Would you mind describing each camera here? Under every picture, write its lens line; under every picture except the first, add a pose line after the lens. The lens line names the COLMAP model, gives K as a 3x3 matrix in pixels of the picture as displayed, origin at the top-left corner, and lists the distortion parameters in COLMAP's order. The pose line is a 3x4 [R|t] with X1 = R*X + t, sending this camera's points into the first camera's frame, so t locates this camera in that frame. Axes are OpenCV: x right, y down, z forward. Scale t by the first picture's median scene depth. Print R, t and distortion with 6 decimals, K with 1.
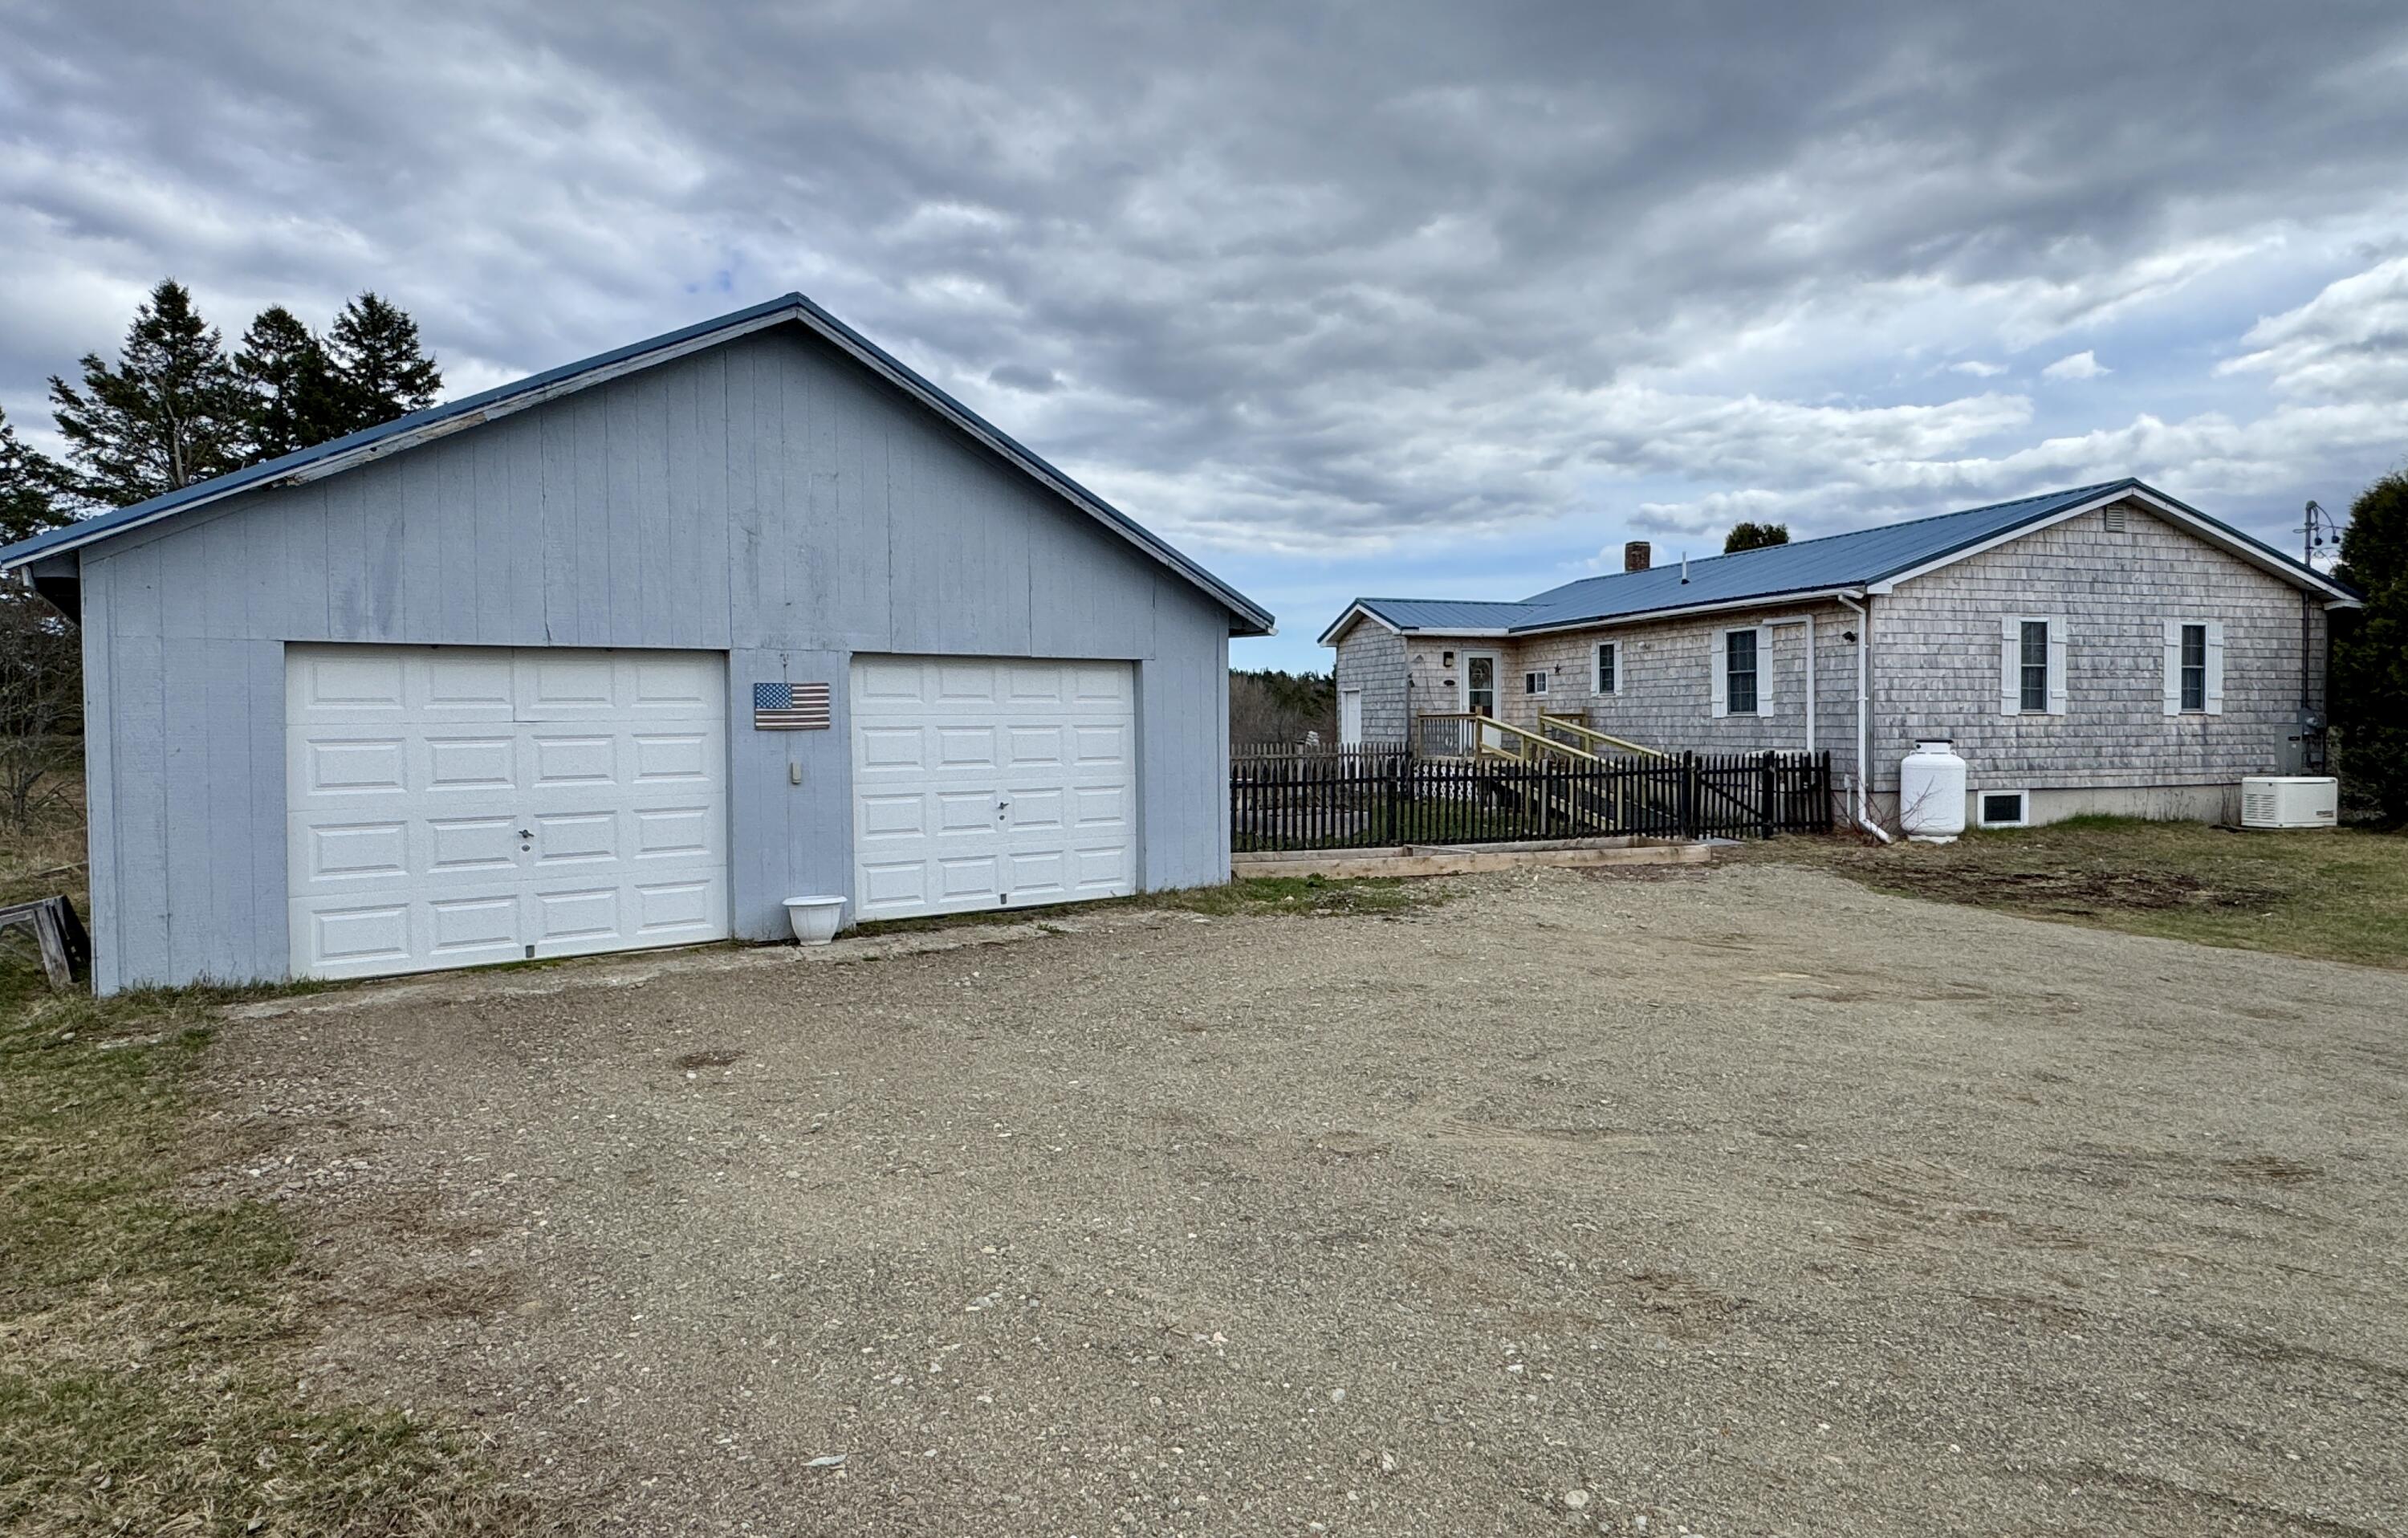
lens RADIAL K [[1329.5, 0, 1204.4], [0, 1329.5, 742.5], [0, 0, 1]] dist [0.000113, 0.001737]
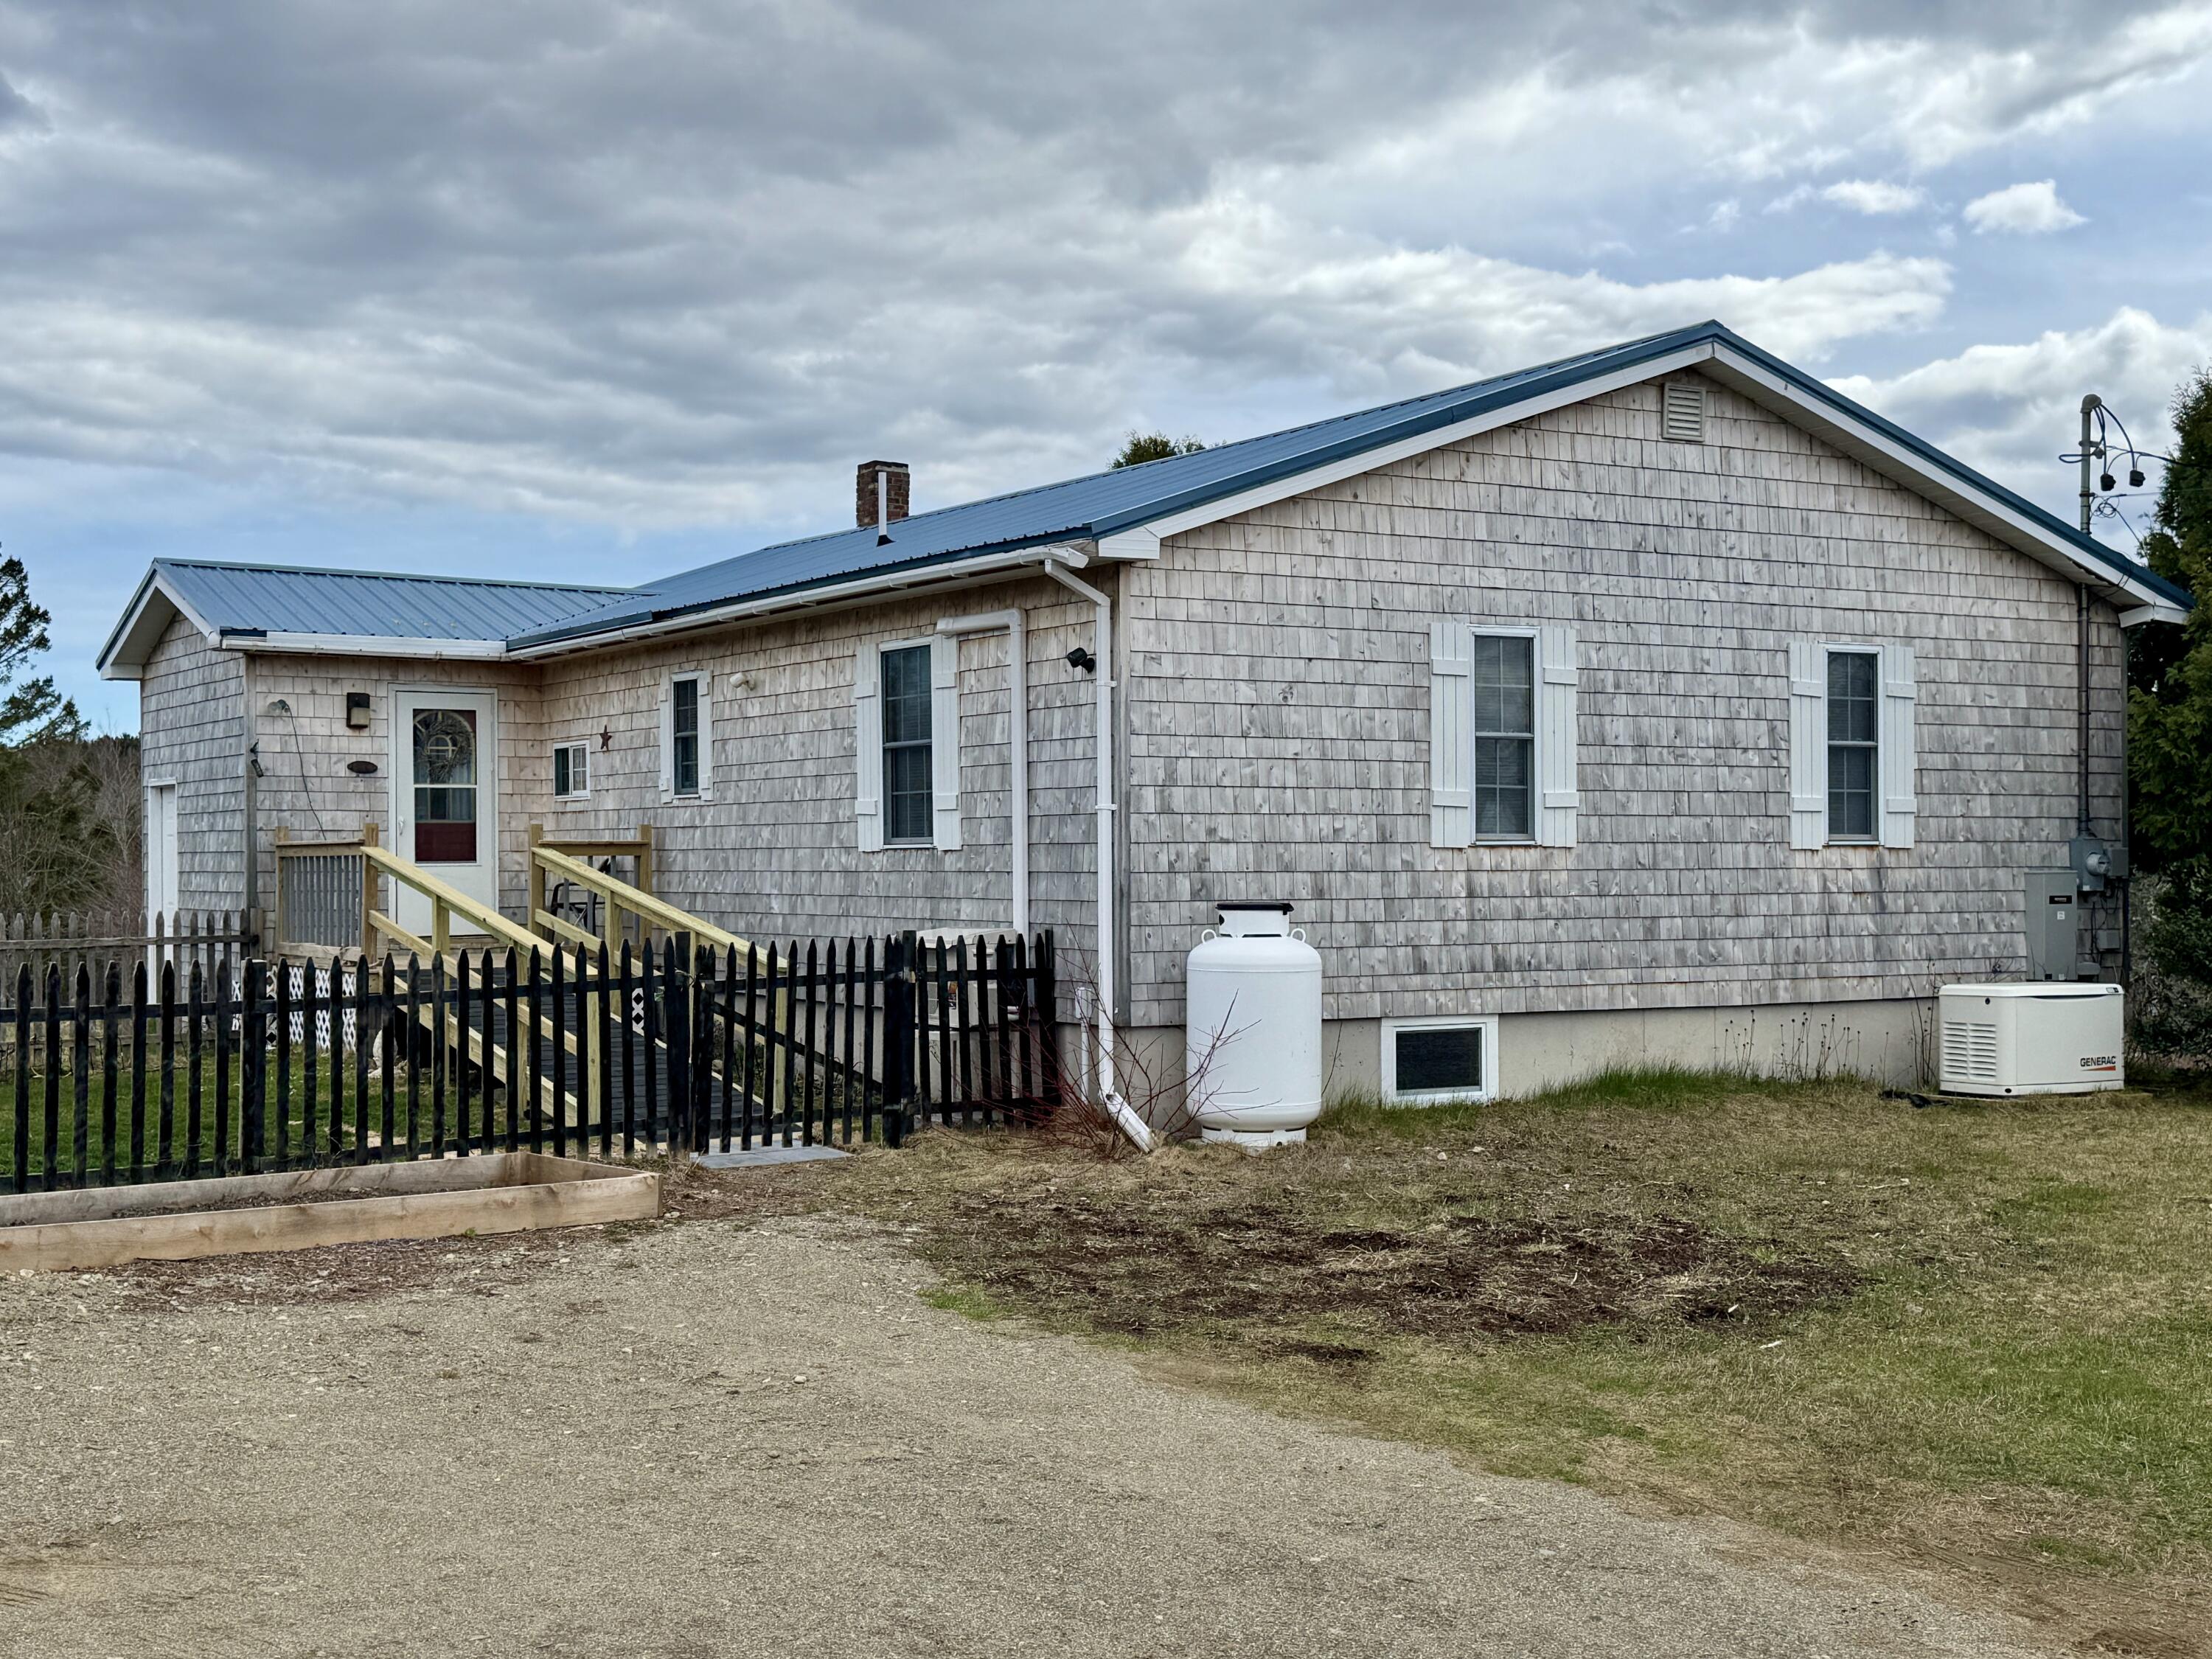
lens RADIAL K [[2751.7, 0, 1106.0], [0, 2751.7, 829.5], [0, 0, 1]] dist [0.128798, 0.003928]
pose [[0.965773, 0.004564, 0.259349, 0.245481], [0.002892, 0.999594, -0.028361, -0.000756], [-0.259373, 0.028141, 0.965367, 0.142171]]
